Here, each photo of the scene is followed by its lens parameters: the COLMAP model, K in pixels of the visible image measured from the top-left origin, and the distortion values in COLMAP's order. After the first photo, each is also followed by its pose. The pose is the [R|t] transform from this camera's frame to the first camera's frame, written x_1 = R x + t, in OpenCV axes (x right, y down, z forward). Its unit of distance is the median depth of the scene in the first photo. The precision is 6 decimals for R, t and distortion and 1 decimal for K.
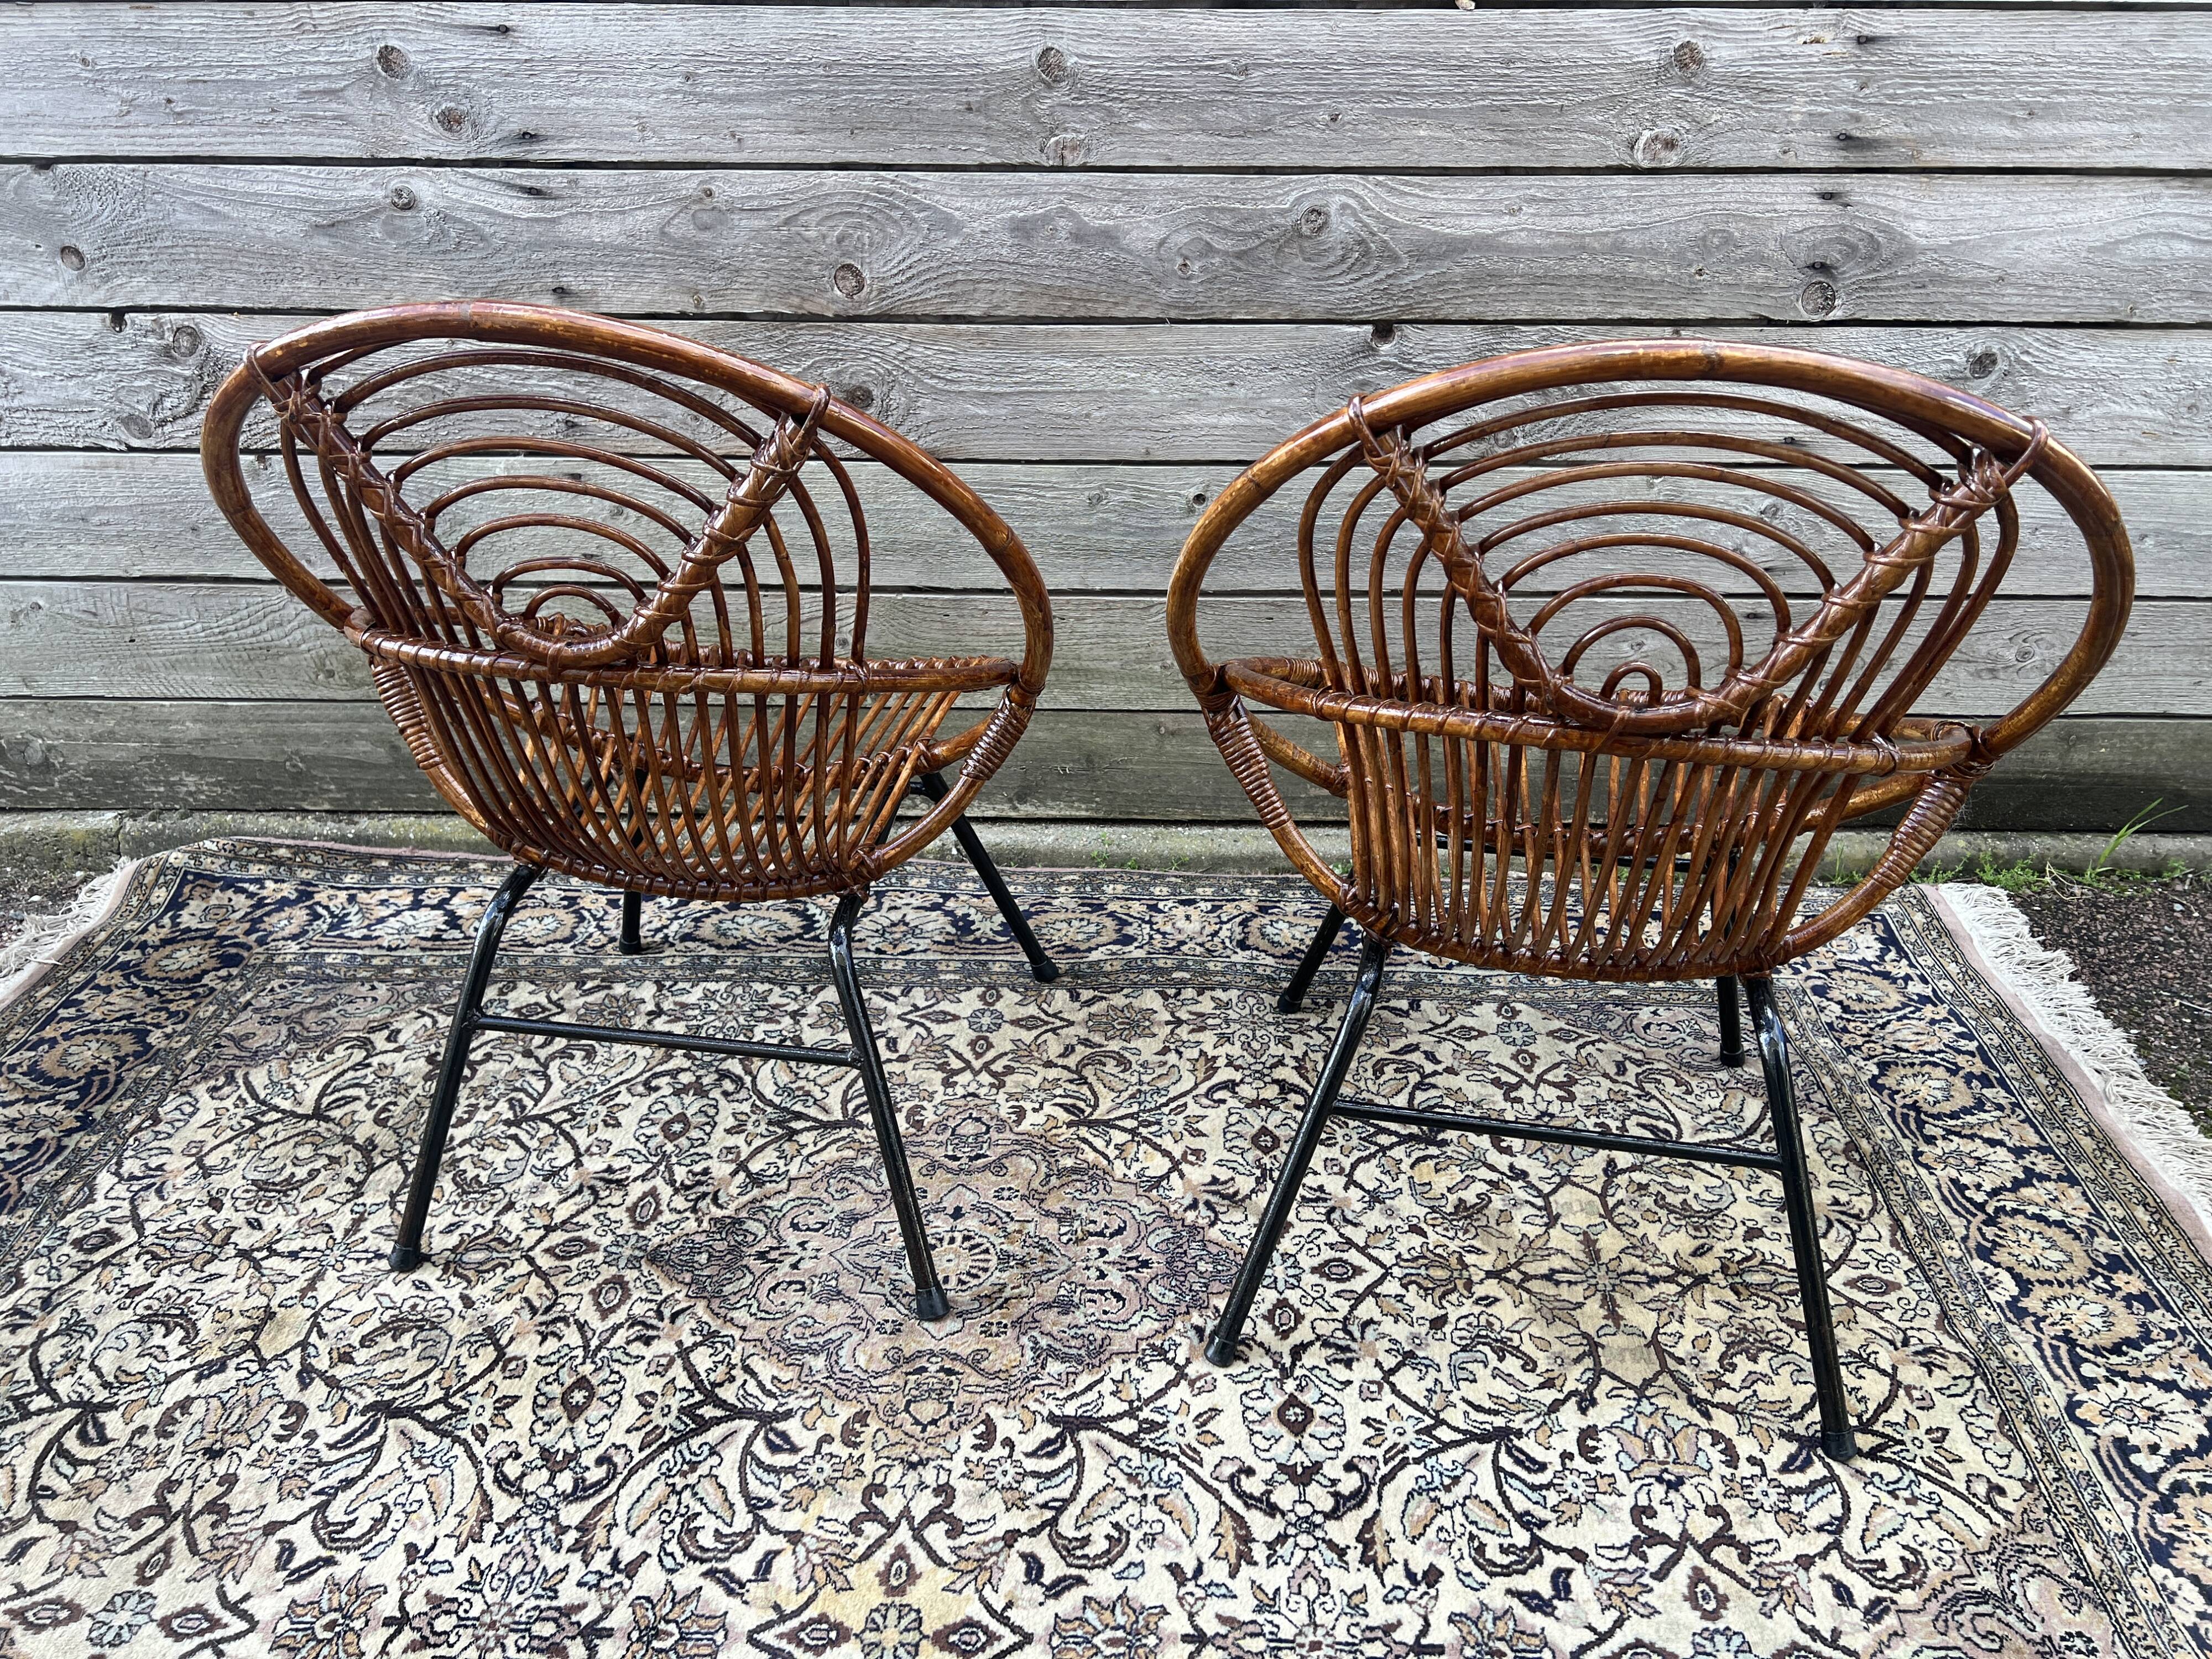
lens RADIAL K [[1630.0, 0, 1089.4], [0, 1630.0, 842.3], [0, 0, 1]] dist [0.050687, -0.049685]
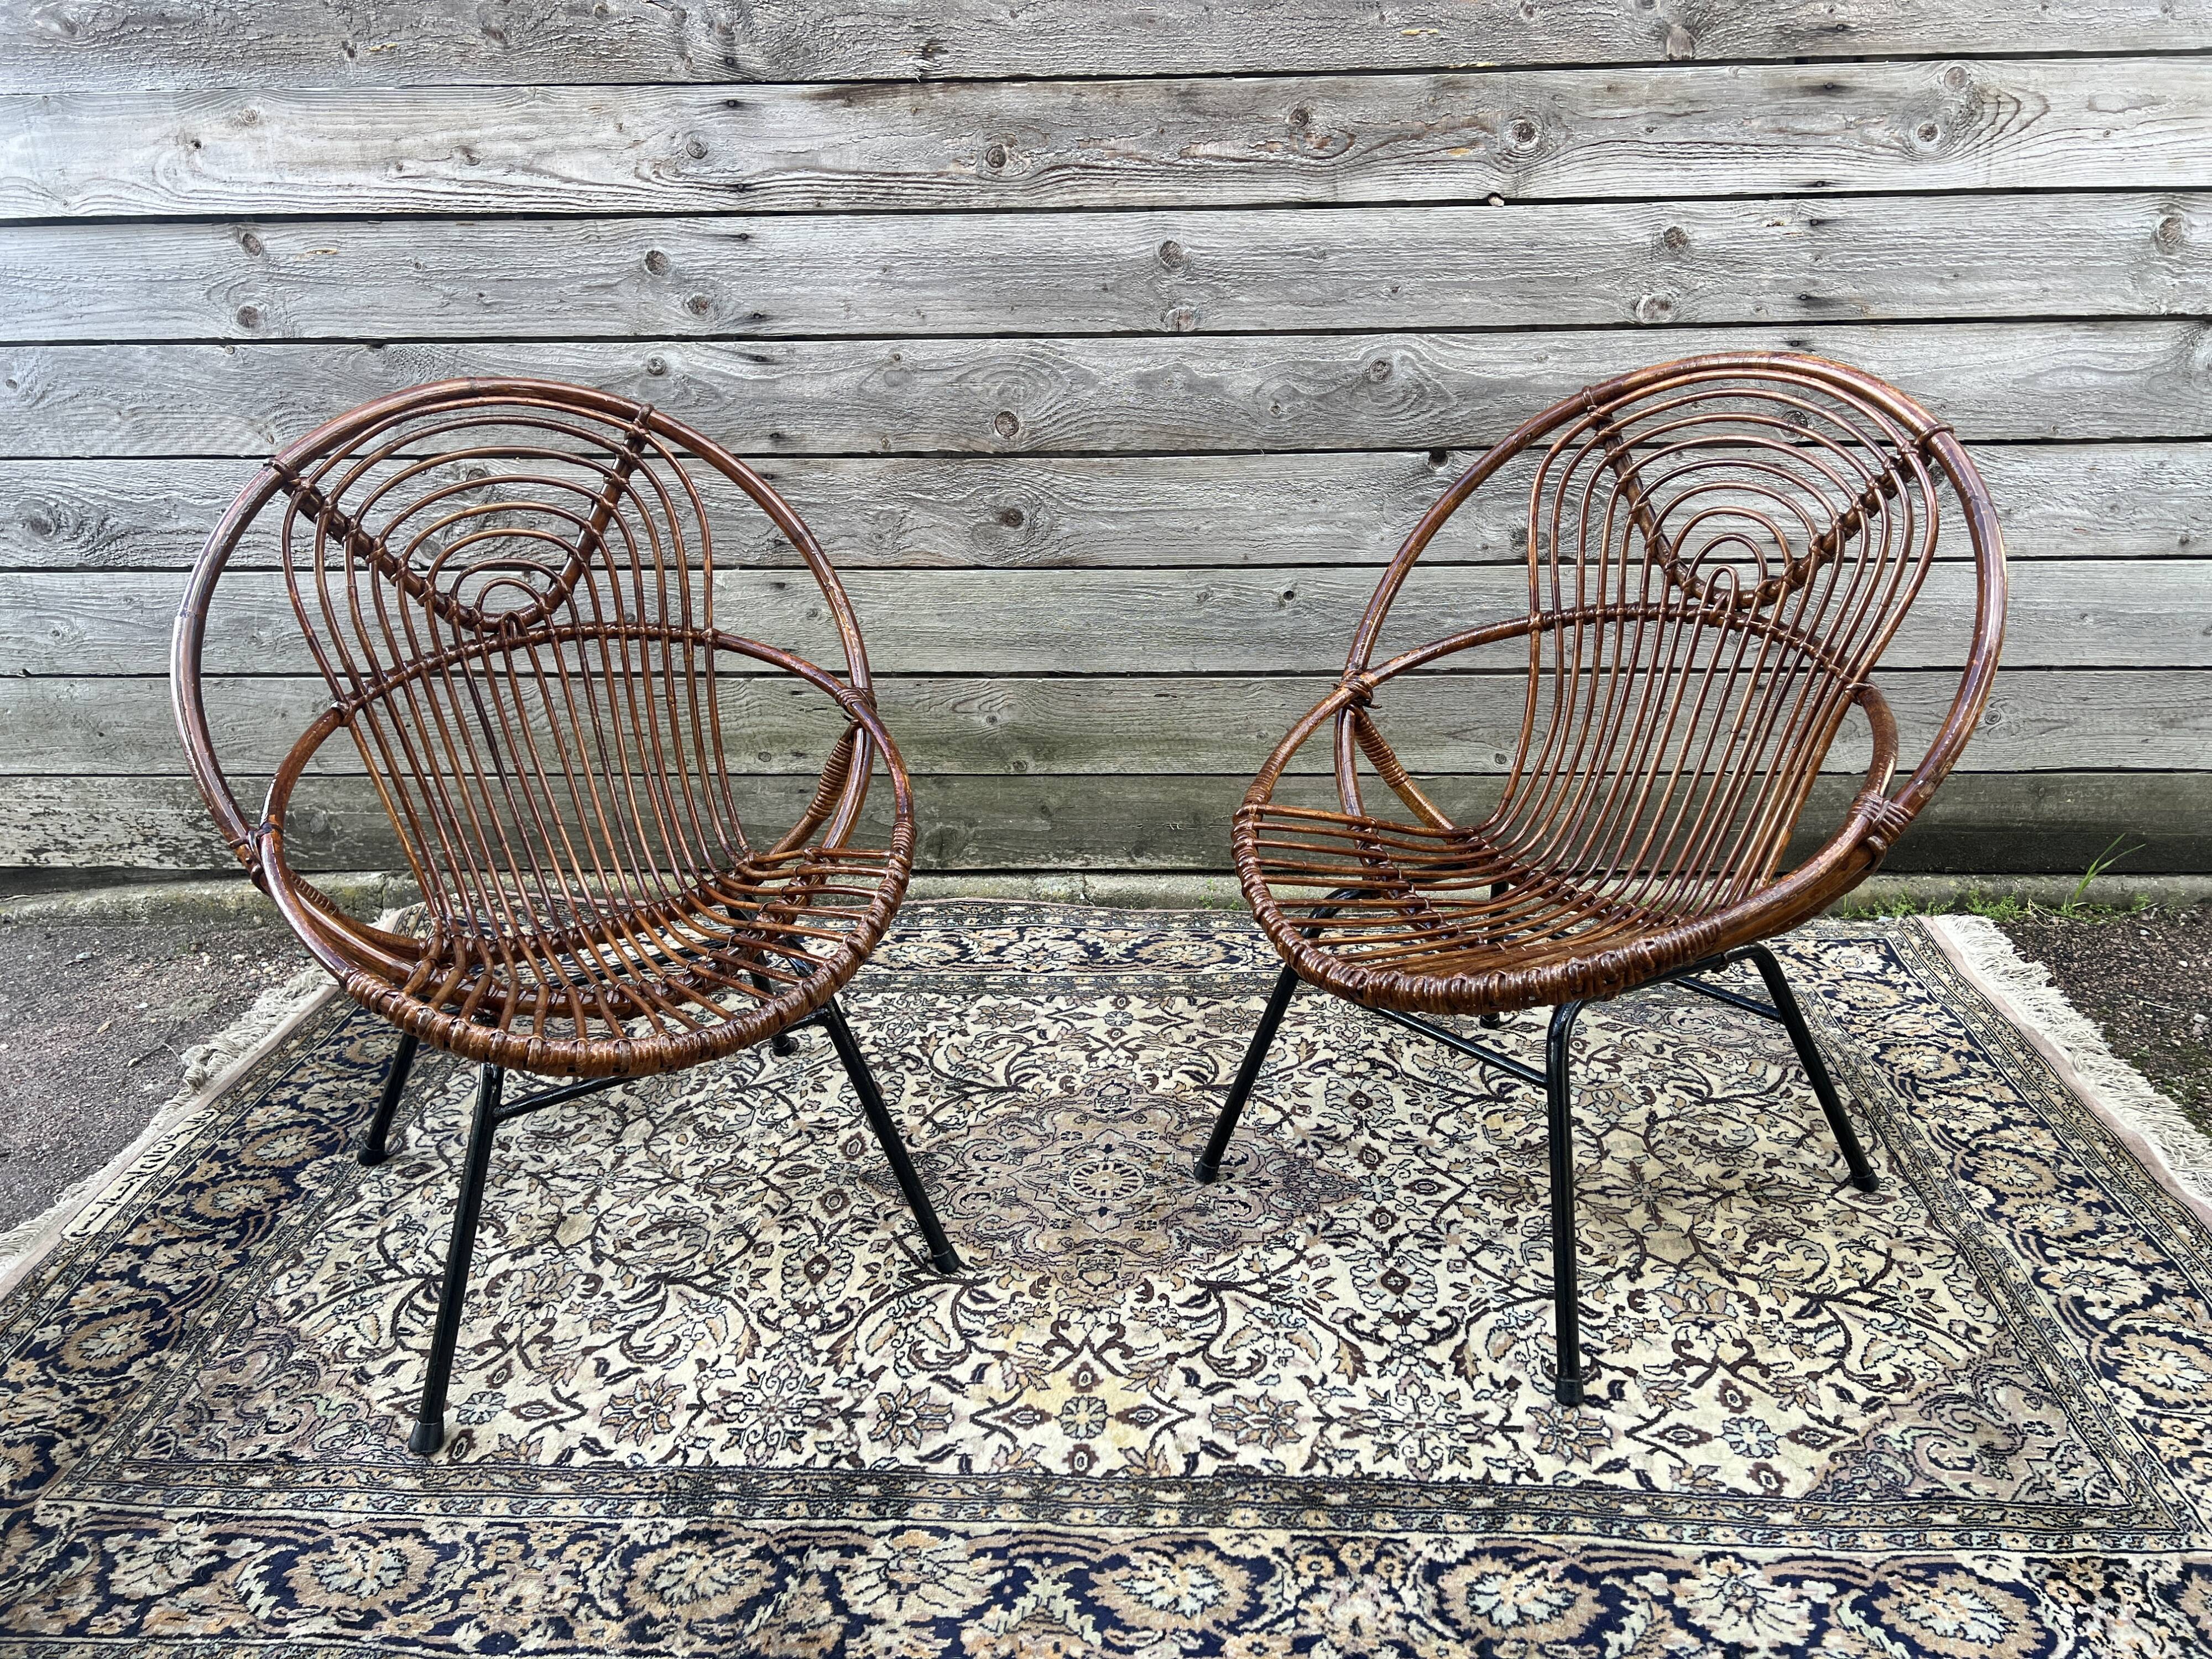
lens RADIAL K [[1630.0, 0, 1098.5], [0, 1630.0, 841.5], [0, 0, 1]] dist [0.050687, -0.049685]
pose [[0.999564, -0.008665, -0.028230, -0.047706], [0.005264, 0.992953, -0.118390, 0.131317], [0.029056, 0.118190, 0.992566, -0.212521]]
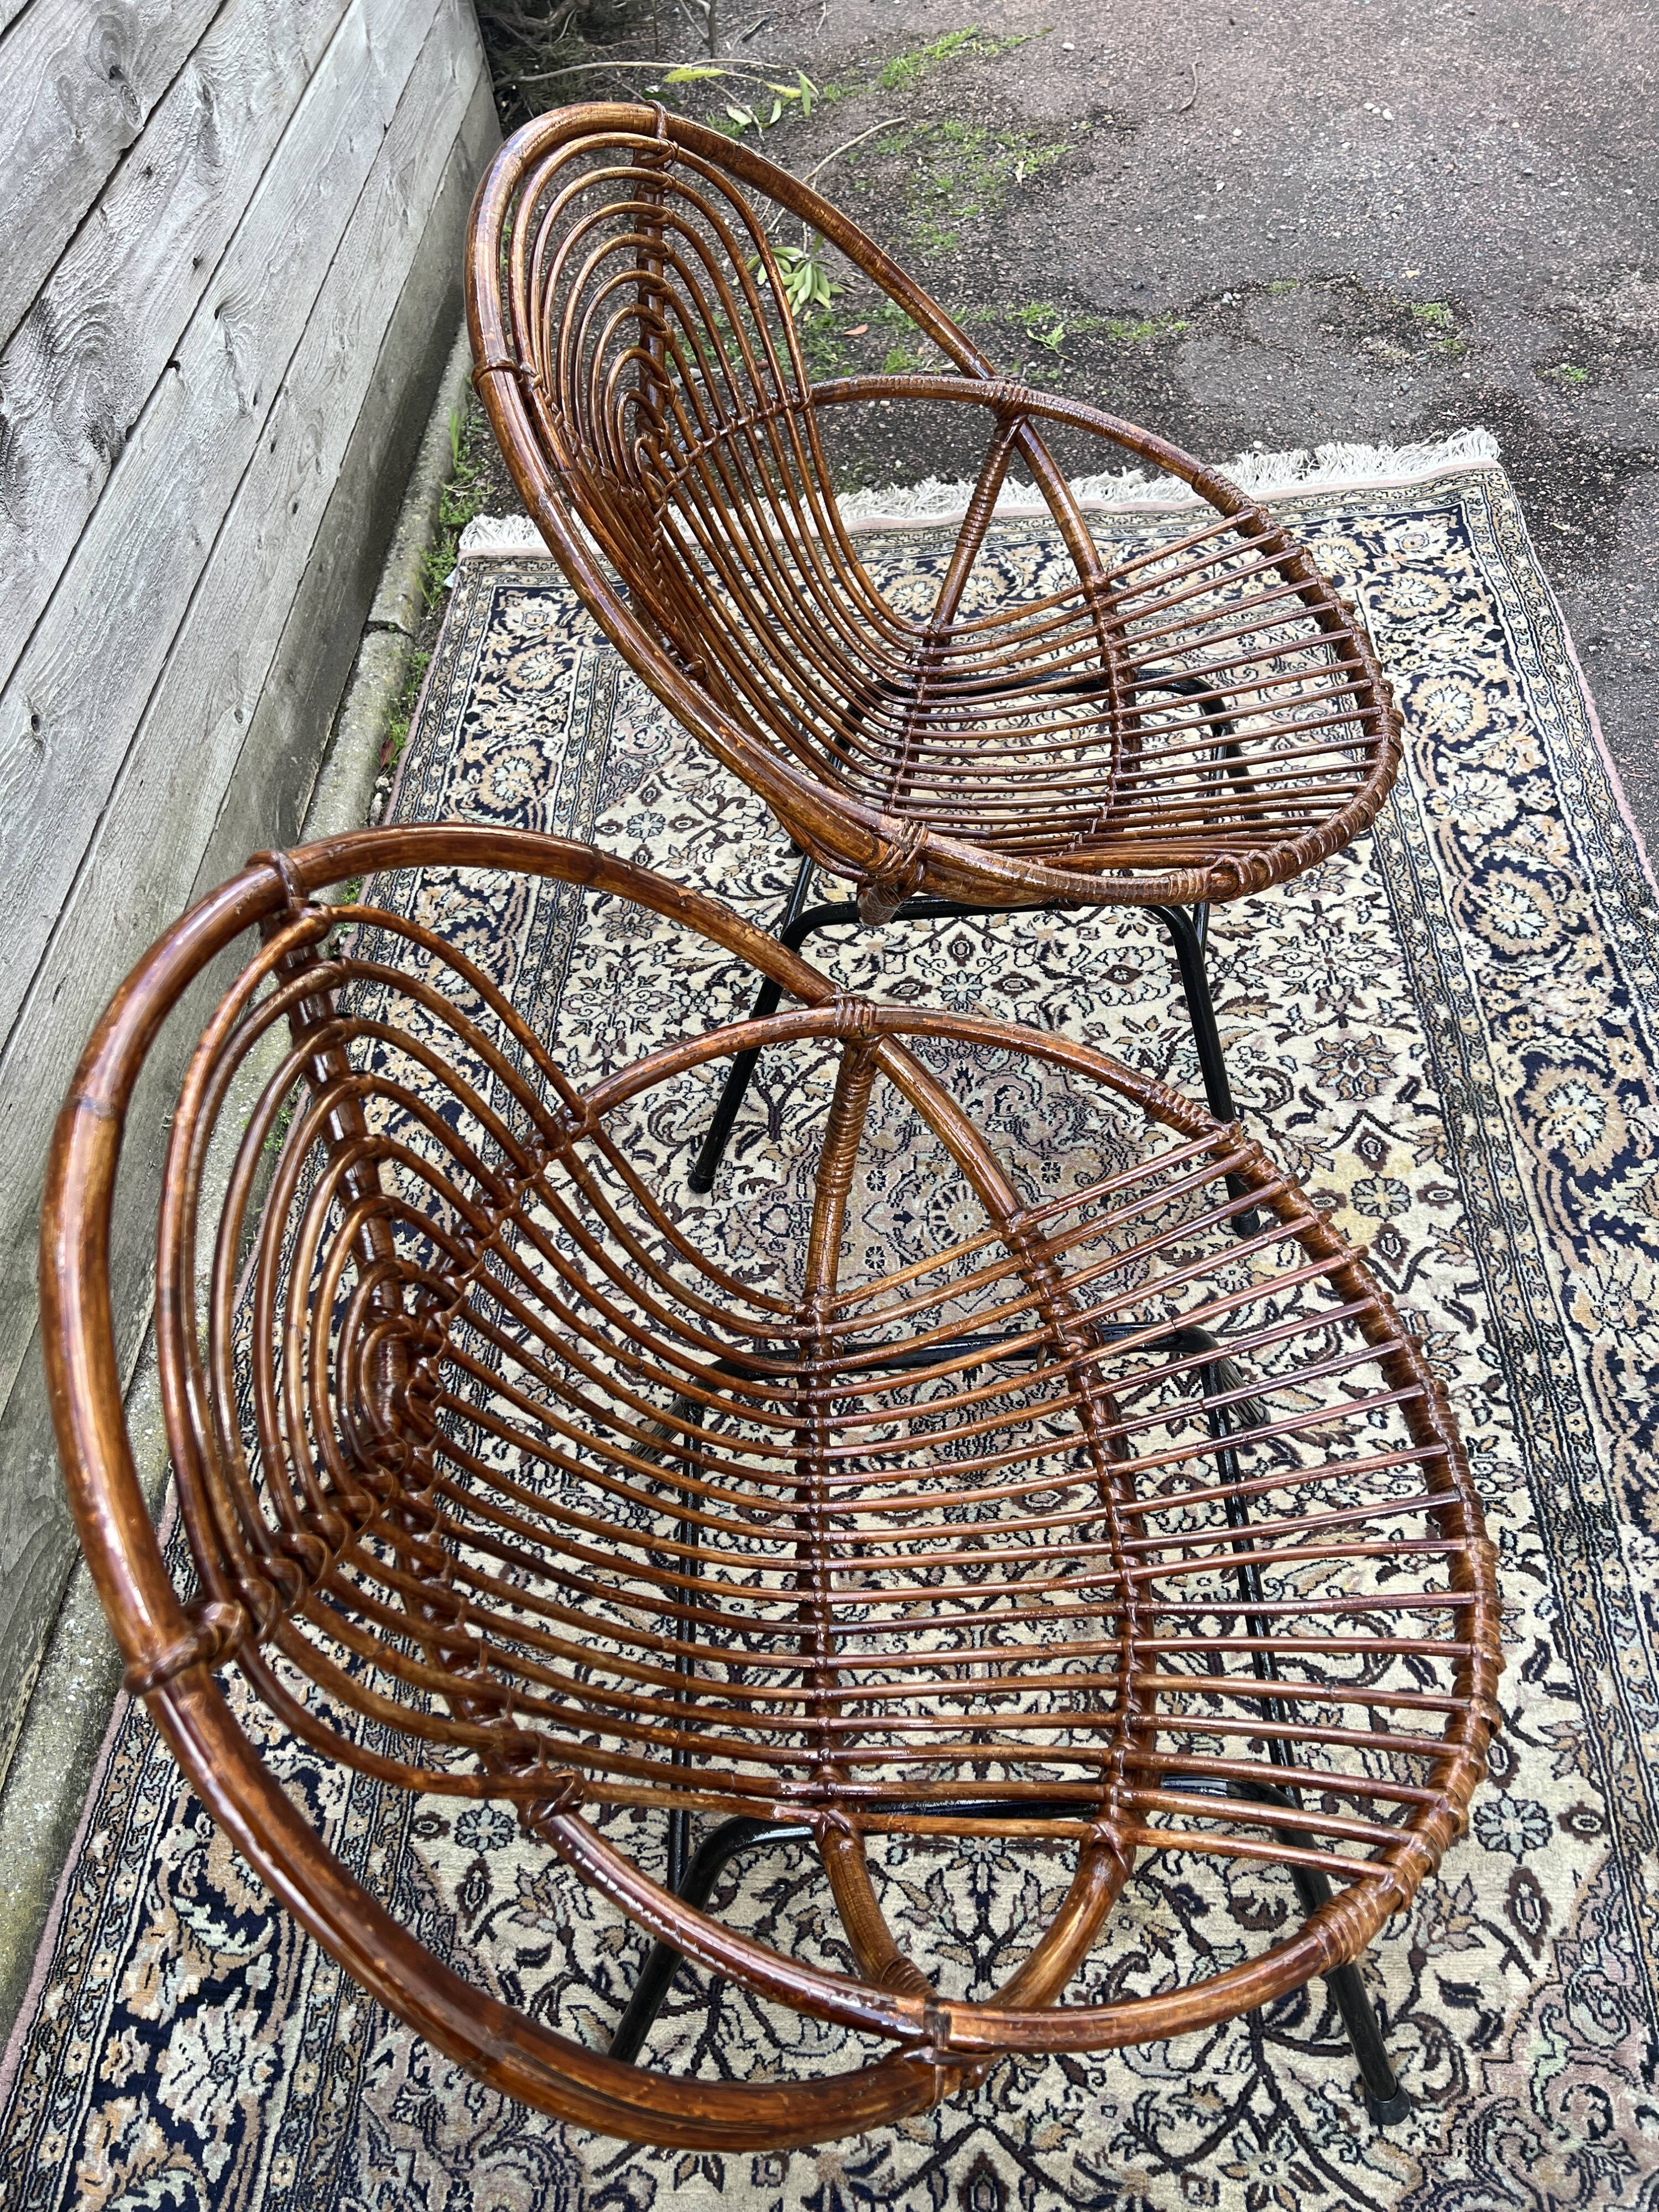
lens RADIAL K [[1630.0, 0, 798.4], [0, 1630.0, 1164.1], [0, 0, 1]] dist [0.050687, -0.049685]
pose [[0.009049, -0.802787, 0.596198, -0.604277], [0.591858, 0.484870, 0.643898, -0.441016], [-0.805991, 0.347038, 0.479524, 0.507775]]
